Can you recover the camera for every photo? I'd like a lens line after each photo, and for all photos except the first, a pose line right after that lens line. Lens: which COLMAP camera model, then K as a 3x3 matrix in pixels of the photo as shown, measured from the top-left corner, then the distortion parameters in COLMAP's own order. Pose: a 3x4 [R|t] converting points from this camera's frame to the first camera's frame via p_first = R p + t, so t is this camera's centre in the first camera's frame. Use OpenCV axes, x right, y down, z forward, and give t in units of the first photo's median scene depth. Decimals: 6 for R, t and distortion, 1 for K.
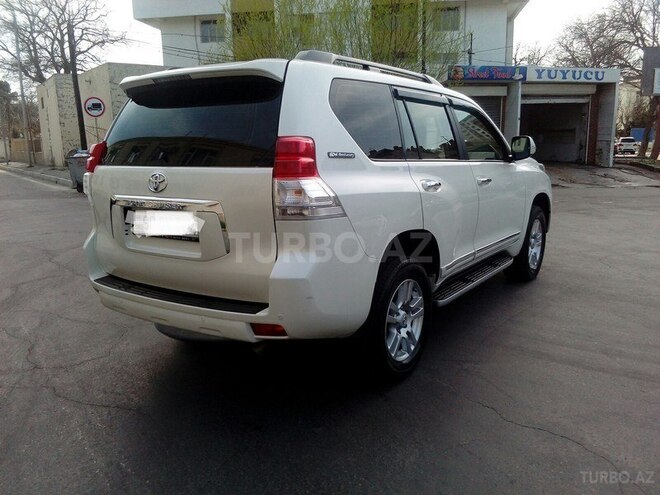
lens RADIAL K [[568.6, 0, 331.5], [0, 568.6, 246.0], [0, 0, 1]] dist [0.060788, -0.135874]
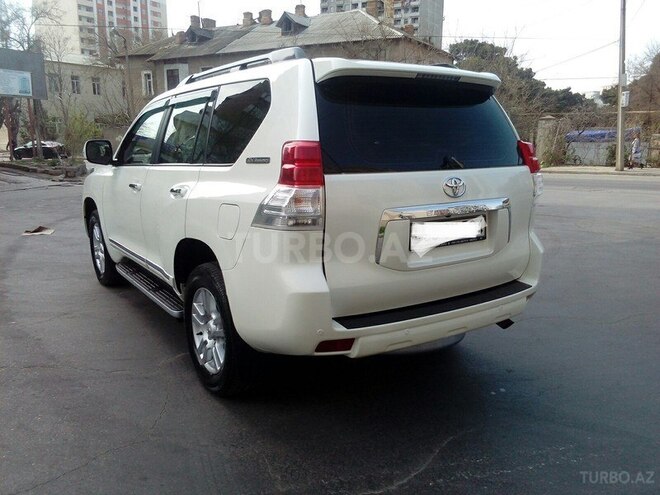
lens RADIAL K [[568.6, 0, 331.5], [0, 568.6, 246.0], [0, 0, 1]] dist [0.060788, -0.135874]
pose [[0.351022, -0.157174, 0.923082, -1.221864], [0.158261, 0.981588, 0.106954, -0.142706], [-0.922896, 0.108545, 0.369433, 0.819533]]
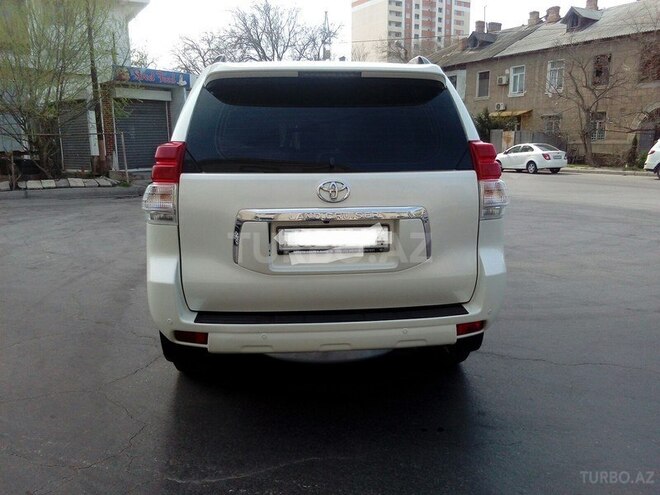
lens RADIAL K [[568.6, 0, 331.5], [0, 568.6, 246.0], [0, 0, 1]] dist [0.060788, -0.135874]
pose [[0.766656, -0.099043, 0.634373, -0.844284], [0.104021, 0.994137, 0.029499, -0.050256], [-0.633576, 0.043372, 0.772464, 0.314287]]
